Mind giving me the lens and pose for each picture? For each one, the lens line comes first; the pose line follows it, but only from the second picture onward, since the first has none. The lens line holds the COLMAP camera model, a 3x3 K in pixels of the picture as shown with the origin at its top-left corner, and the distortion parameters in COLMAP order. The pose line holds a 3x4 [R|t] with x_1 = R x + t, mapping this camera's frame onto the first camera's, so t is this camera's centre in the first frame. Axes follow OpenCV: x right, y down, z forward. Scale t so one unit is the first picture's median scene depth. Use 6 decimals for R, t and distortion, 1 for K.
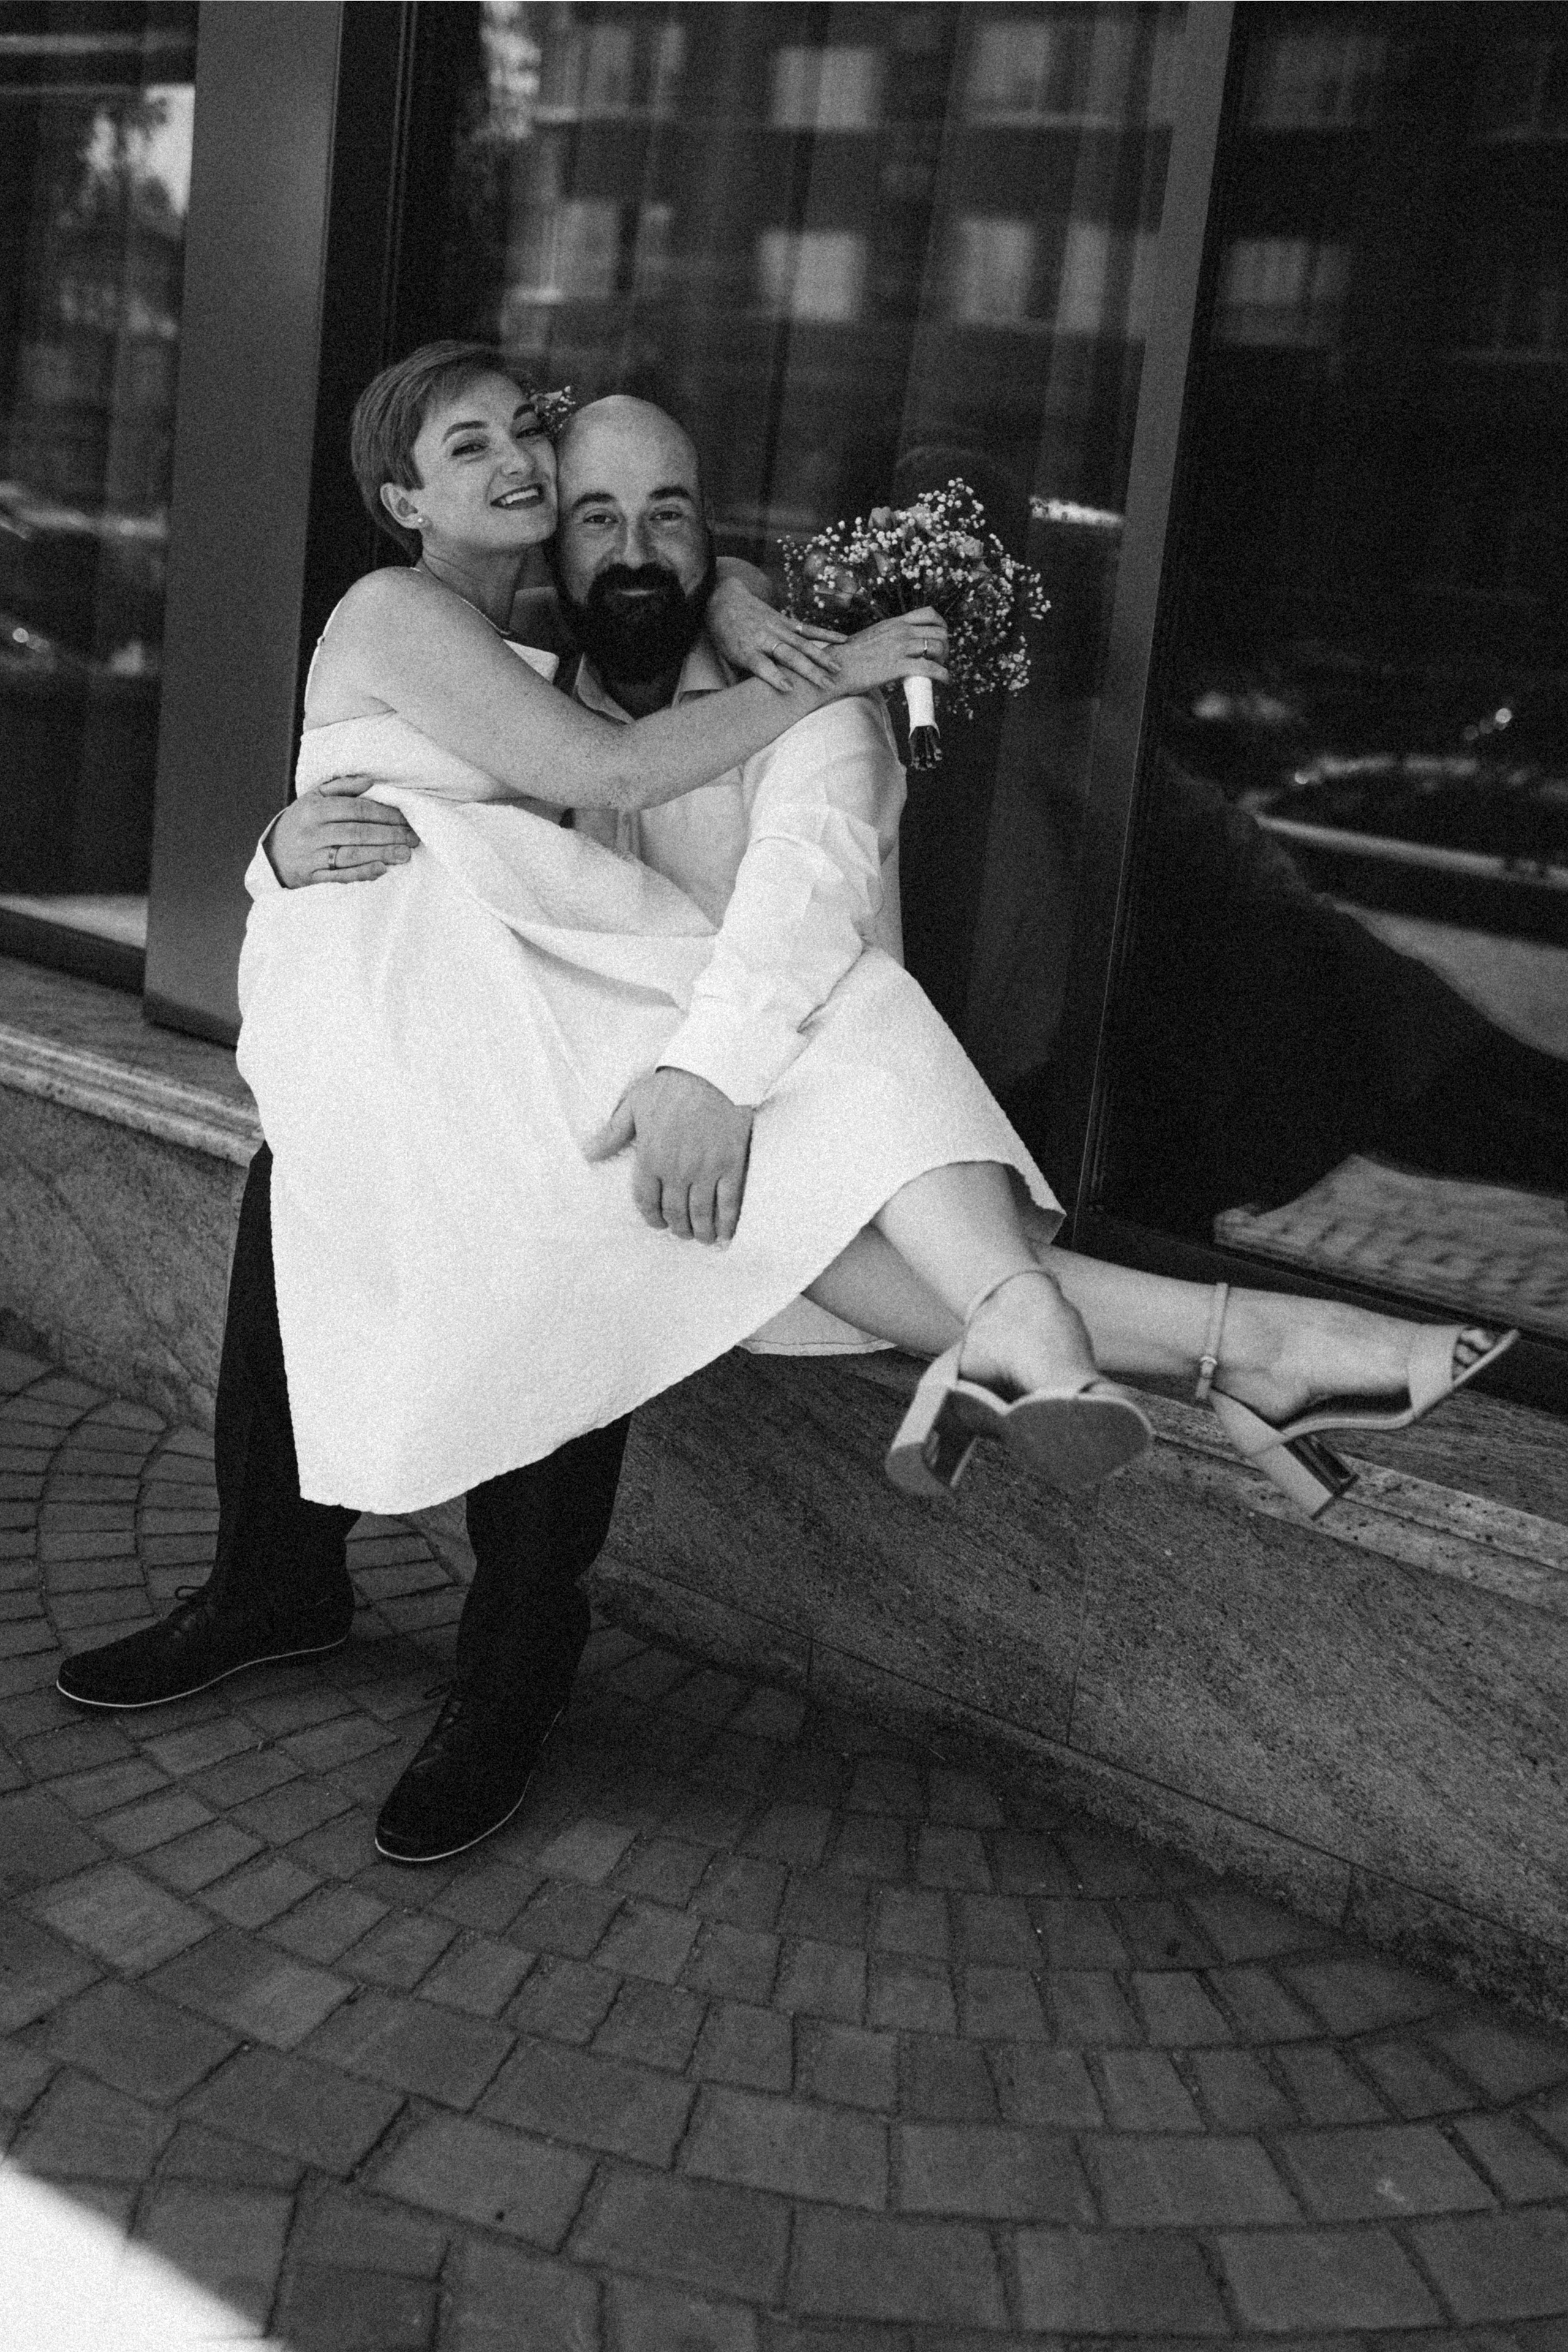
lens RADIAL K [[2718.6, 0, 872.5], [0, 2718.6, 1011.1], [0, 0, 1]] dist [-0.003026, -0.002714]
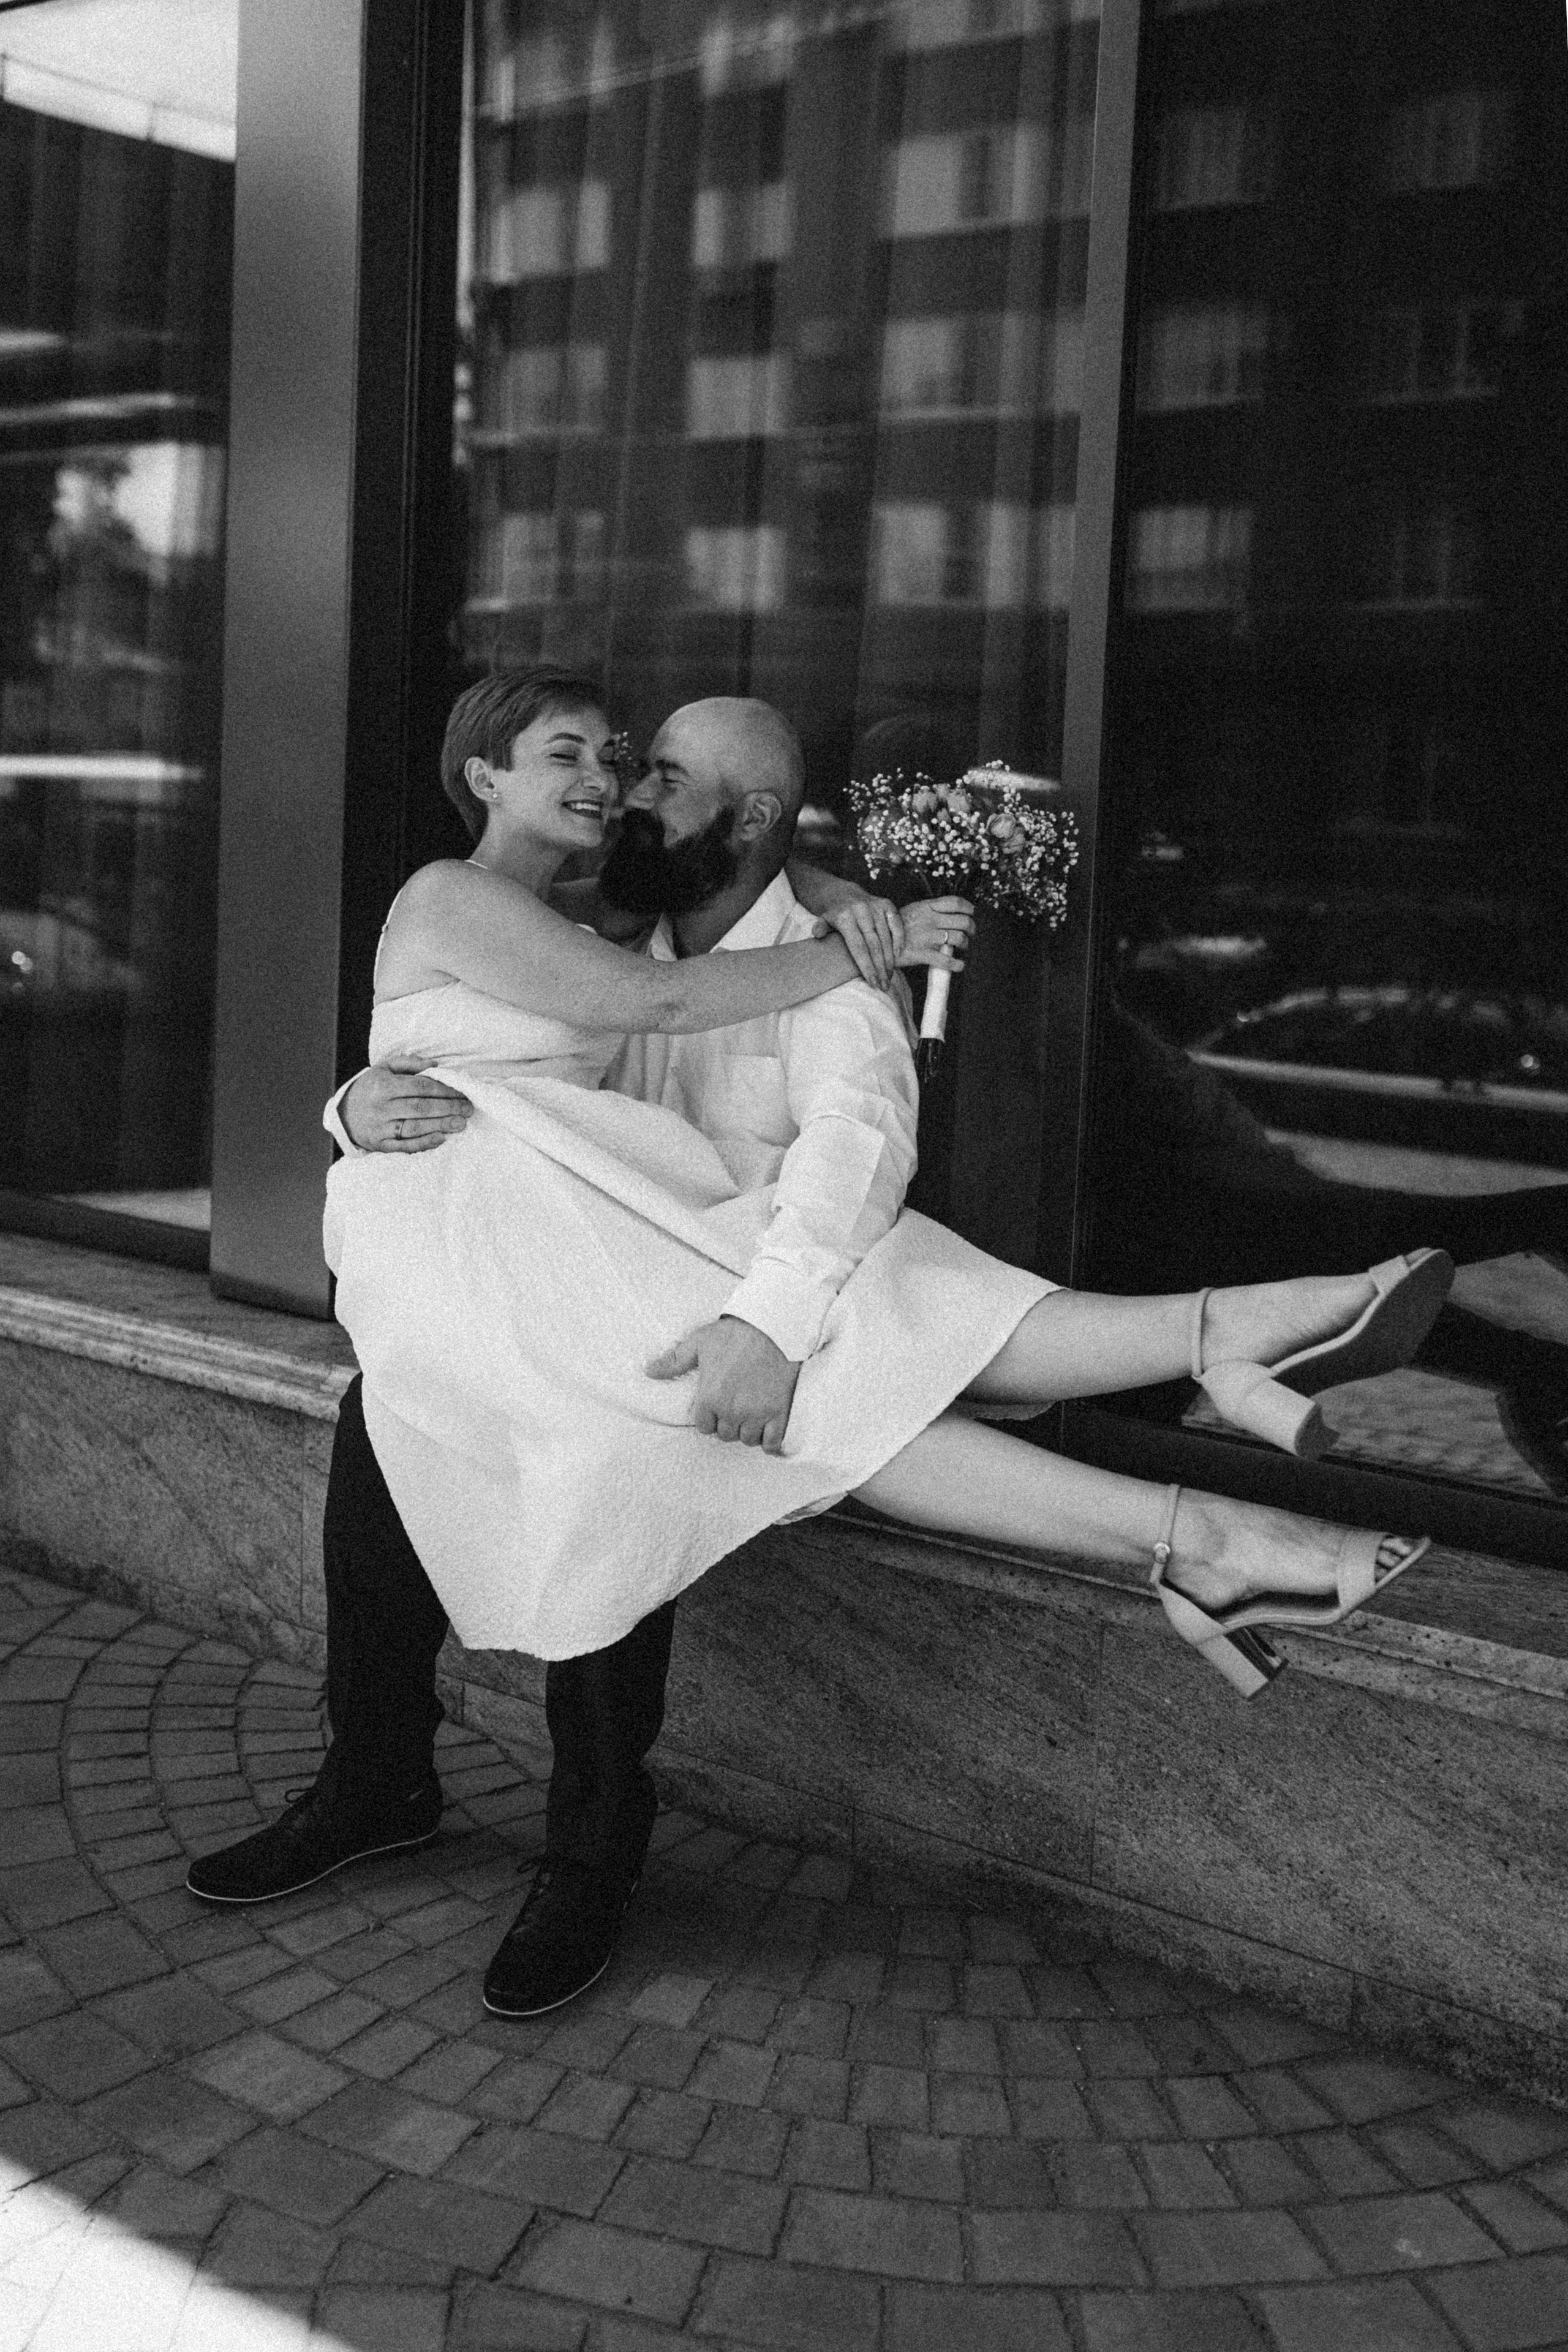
lens RADIAL K [[2625.4, 0, 783.1], [0, 2625.4, 987.1], [0, 0, 1]] dist [-0.004515, 0.015538]
pose [[0.997882, -0.063097, -0.015851, -0.014879], [0.061051, 0.992391, -0.106928, 0.012069], [0.022477, 0.105733, 0.994140, -0.120145]]
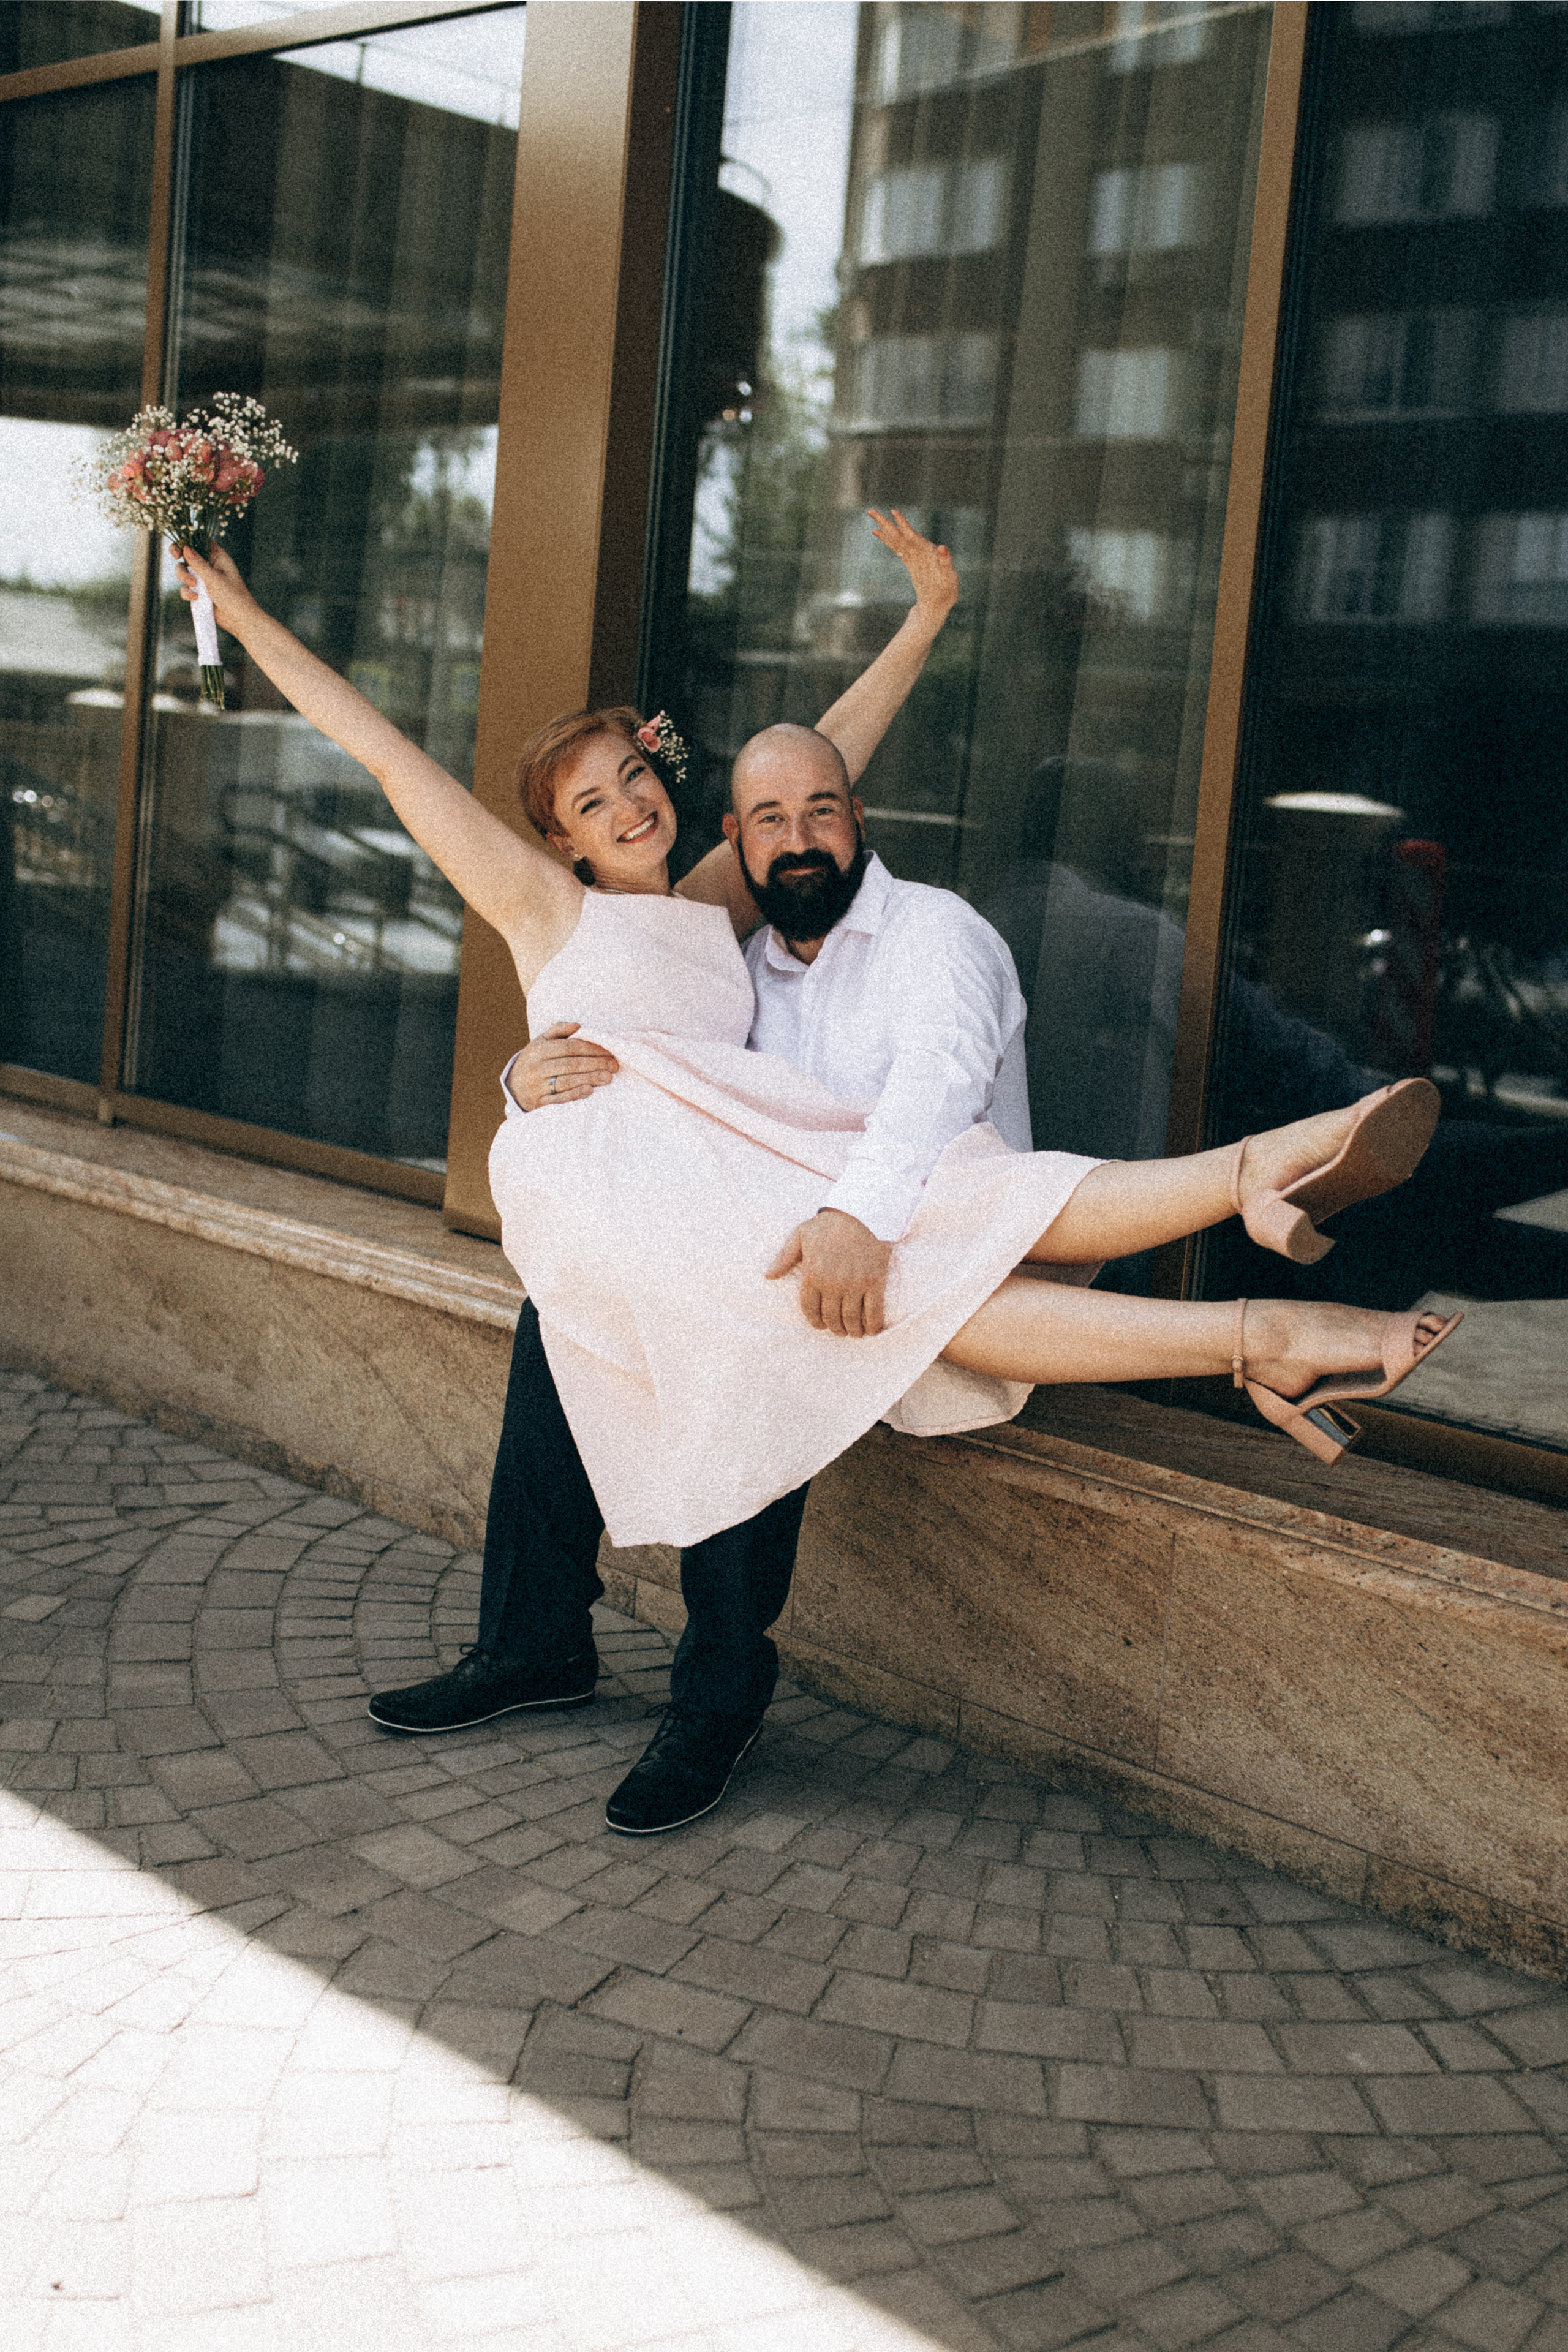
lens RADIAL K [[2718.6, 0, 872.5], [0, 2718.6, 1011.1], [0, 0, 1]] dist [-0.003026, -0.002714]
pose [[0.994145, -0.012935, -0.107276, 0.086293], [0.001388, 0.994256, -0.107023, 0.059175], [0.108044, 0.106247, 0.988452, -0.304887]]
